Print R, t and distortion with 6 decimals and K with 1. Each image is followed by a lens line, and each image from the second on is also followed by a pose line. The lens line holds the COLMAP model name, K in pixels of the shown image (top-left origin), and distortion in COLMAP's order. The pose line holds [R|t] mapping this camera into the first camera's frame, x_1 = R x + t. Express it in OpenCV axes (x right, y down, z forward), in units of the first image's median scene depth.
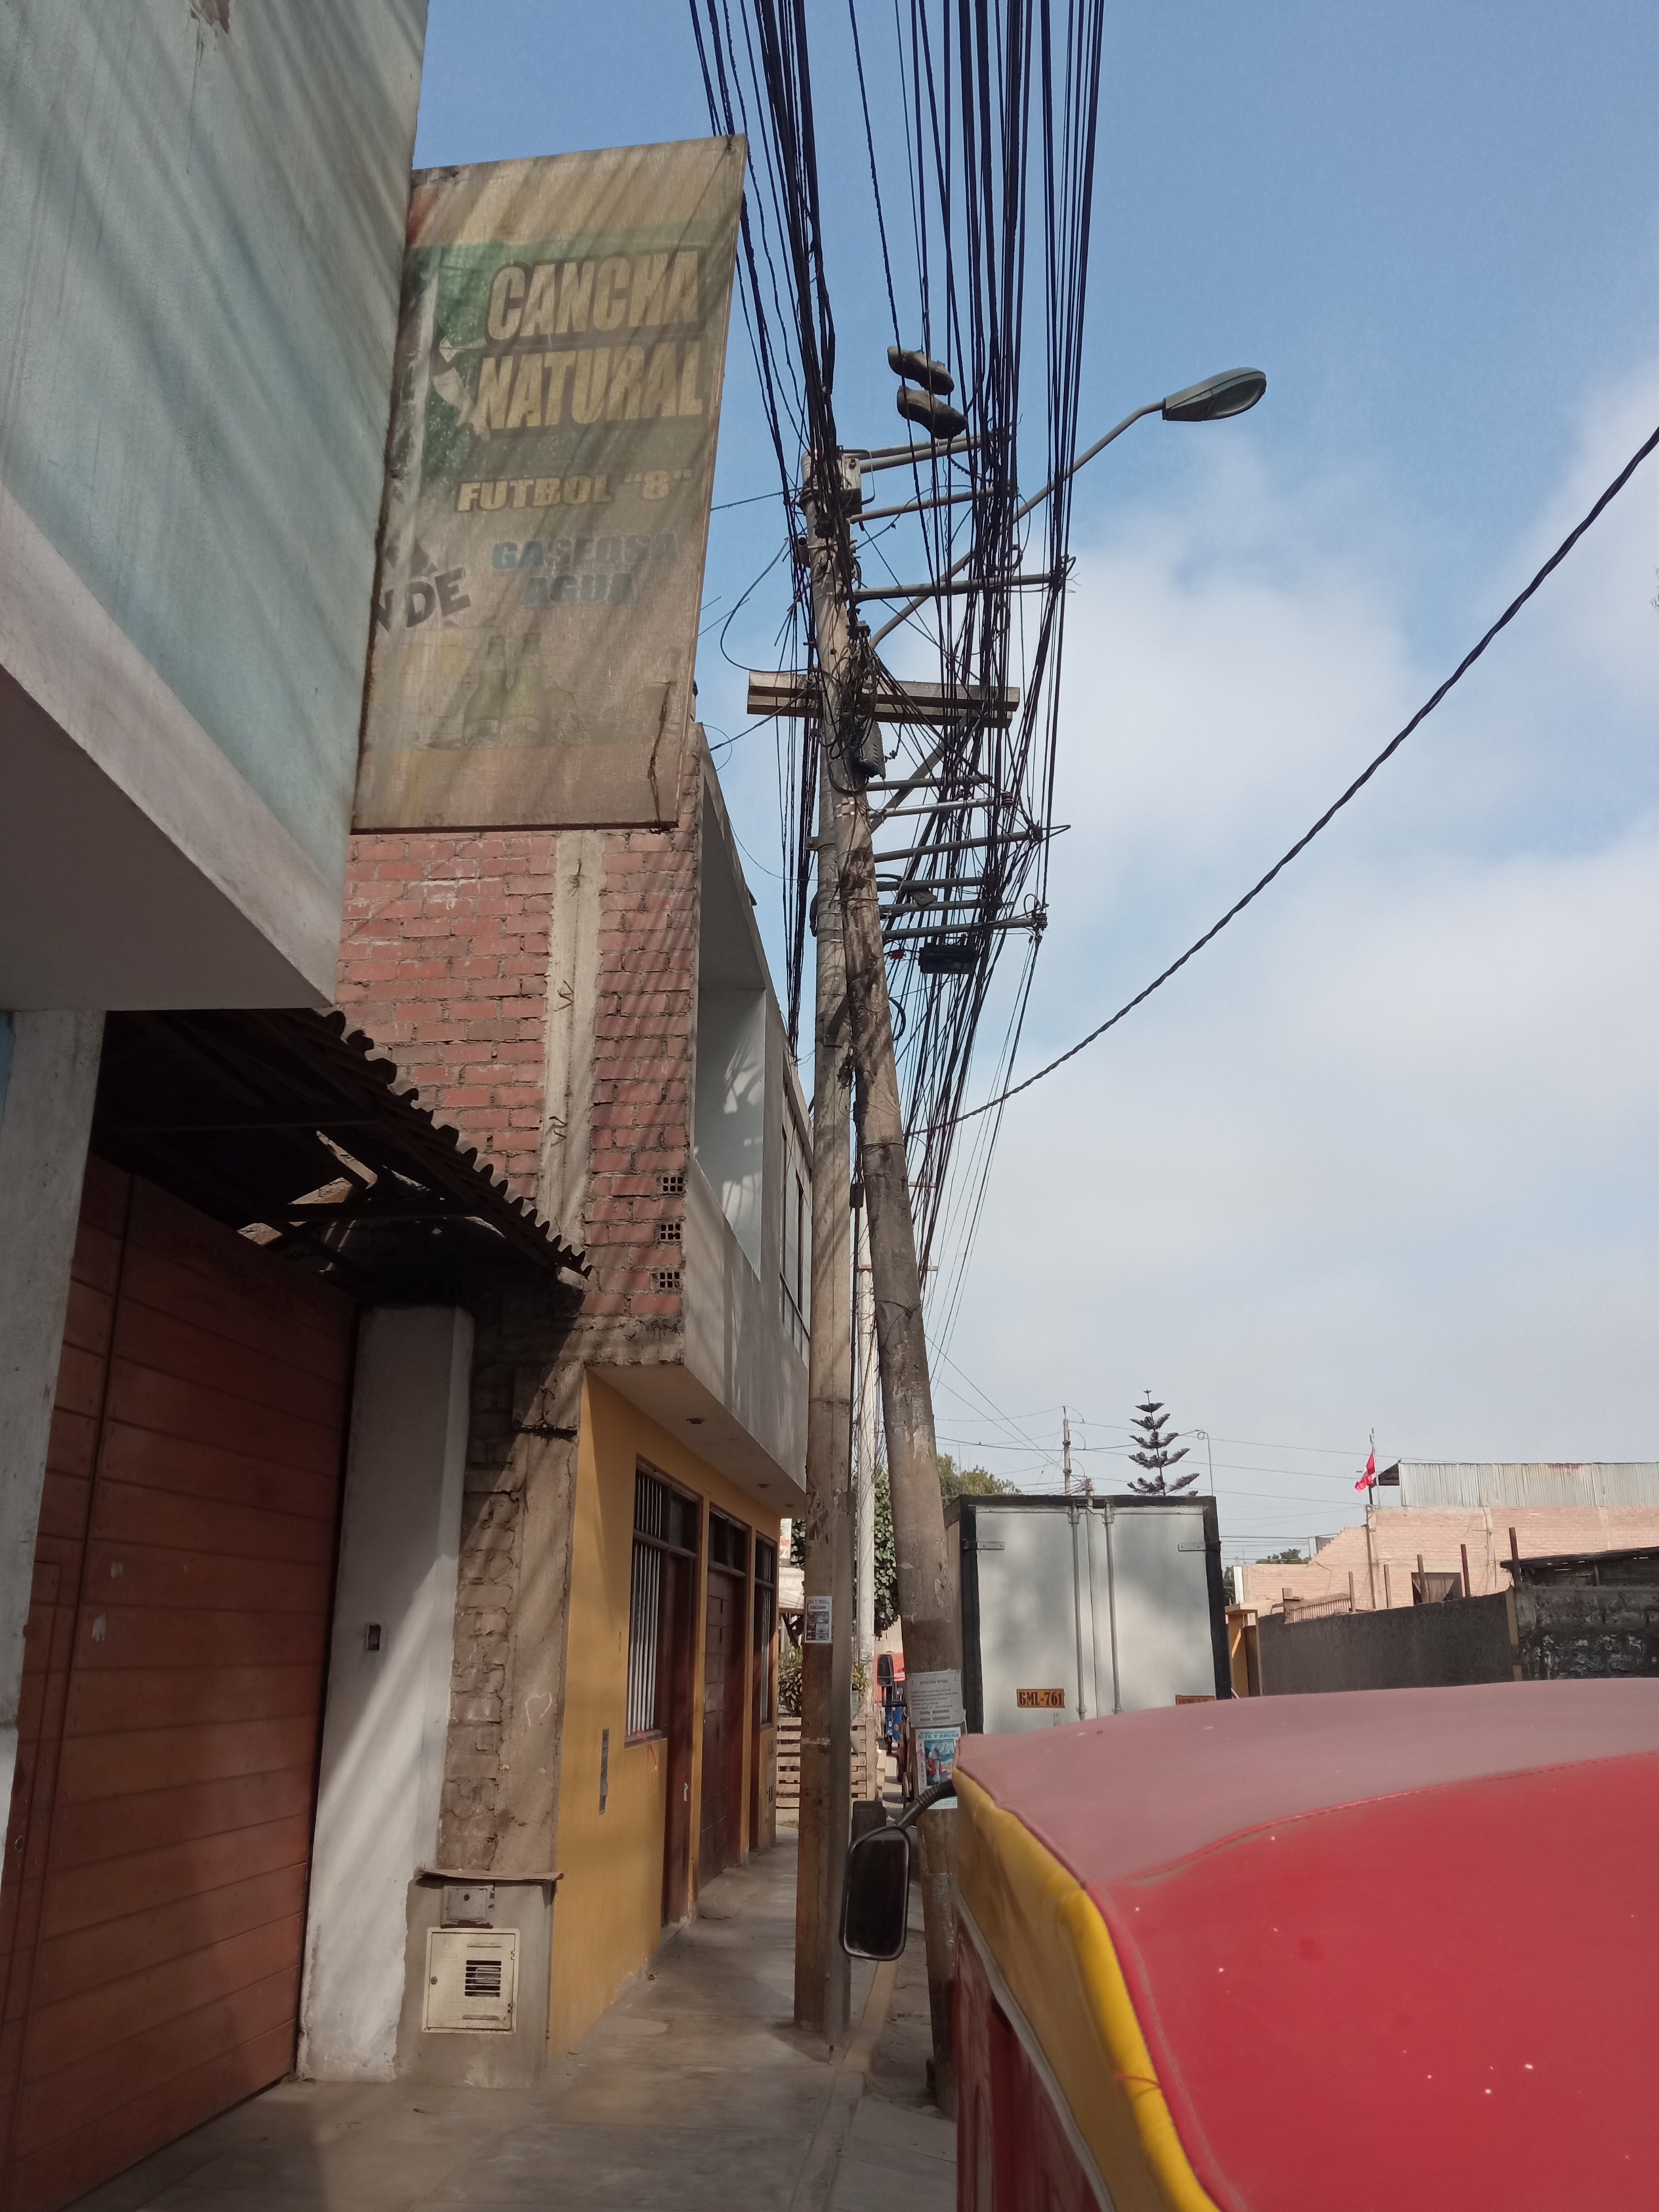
lens RADIAL K [[1849.0, 0, 835.8], [0, 1849.0, 1107.3], [0, 0, 1]] dist [0.096947, -0.178860]
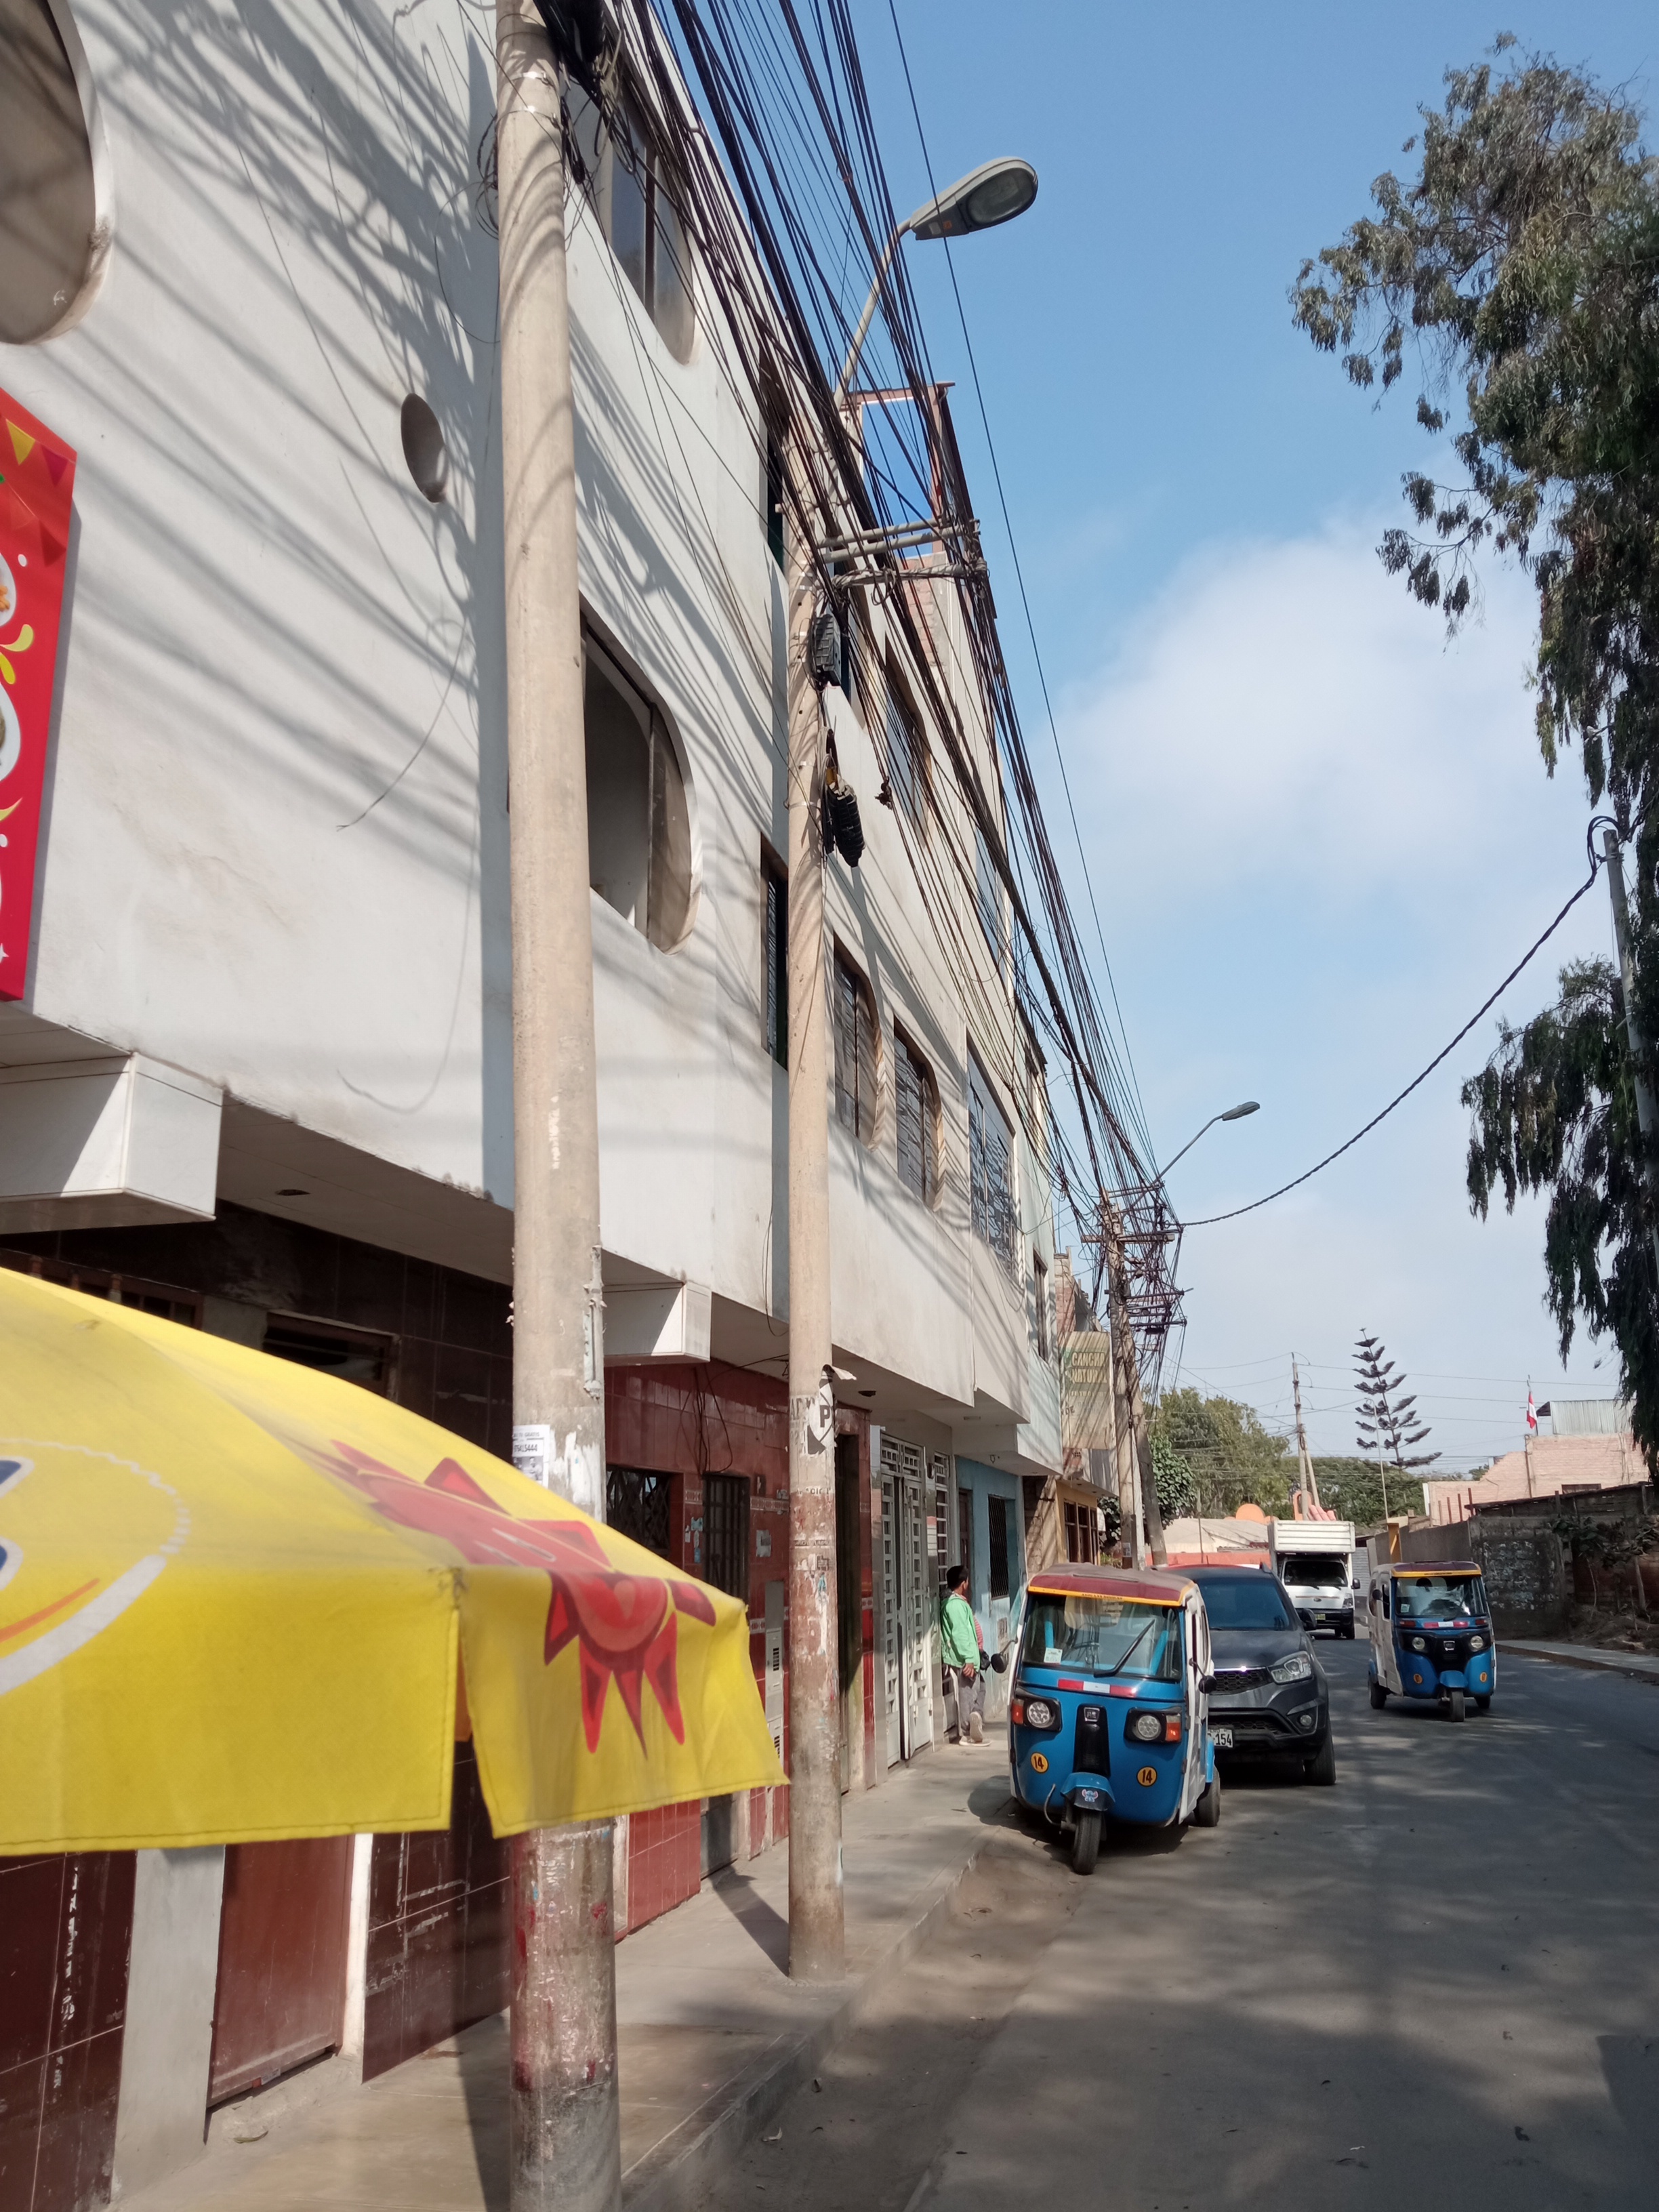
lens RADIAL K [[1772.0, 0, 830.6], [0, 1772.0, 1060.9], [0, 0, 1]] dist [0.011986, 0.000458]
pose [[0.989235, -0.060396, -0.133288, -0.006596], [0.061600, 0.998089, 0.004930, -0.077286], [0.132736, -0.013087, 0.991065, -0.263582]]
